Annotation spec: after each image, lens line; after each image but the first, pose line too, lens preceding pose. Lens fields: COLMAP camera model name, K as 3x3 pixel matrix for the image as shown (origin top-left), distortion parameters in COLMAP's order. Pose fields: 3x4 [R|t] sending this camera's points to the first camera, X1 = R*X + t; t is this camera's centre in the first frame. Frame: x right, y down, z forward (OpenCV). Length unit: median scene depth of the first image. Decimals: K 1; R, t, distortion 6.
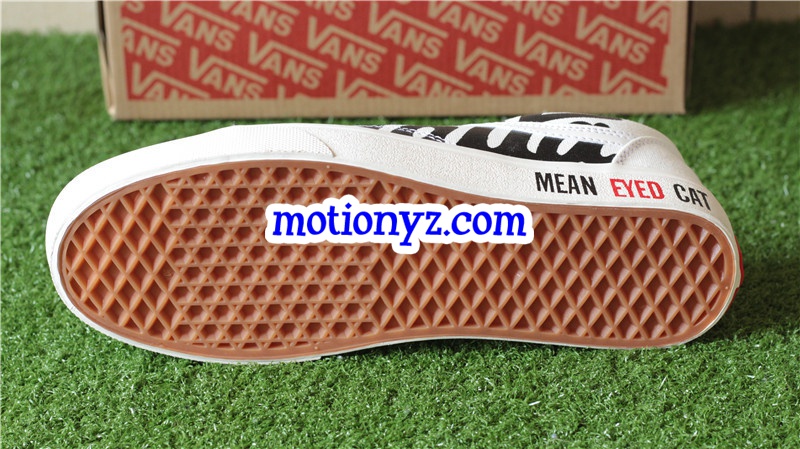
lens RADIAL K [[2014.4, 0, 400.0], [0, 2014.4, 224.5], [0, 0, 1]] dist [-0.083941, -0.398030]
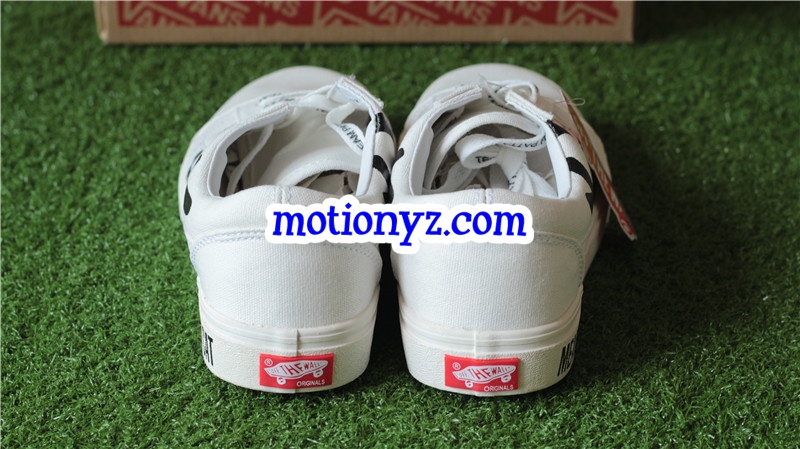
lens RADIAL K [[2014.4, 0, 400.0], [0, 2014.4, 224.5], [0, 0, 1]] dist [-0.083941, -0.398030]
pose [[0.998610, 0.003434, 0.052591, -0.041982], [-0.006466, 0.998319, 0.057589, -0.018929], [-0.052304, -0.057849, 0.996954, -0.087001]]
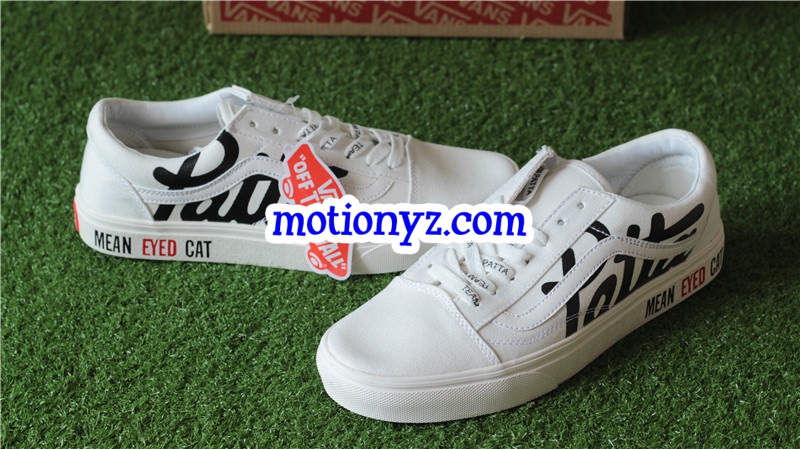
lens RADIAL K [[2014.4, 0, 400.0], [0, 2014.4, 224.5], [0, 0, 1]] dist [-0.083941, -0.398030]
pose [[0.999767, 0.021575, 0.000088, -0.009792], [-0.021320, 0.987305, 0.157397, -0.146017], [0.003309, -0.157362, 0.987535, -0.392833]]
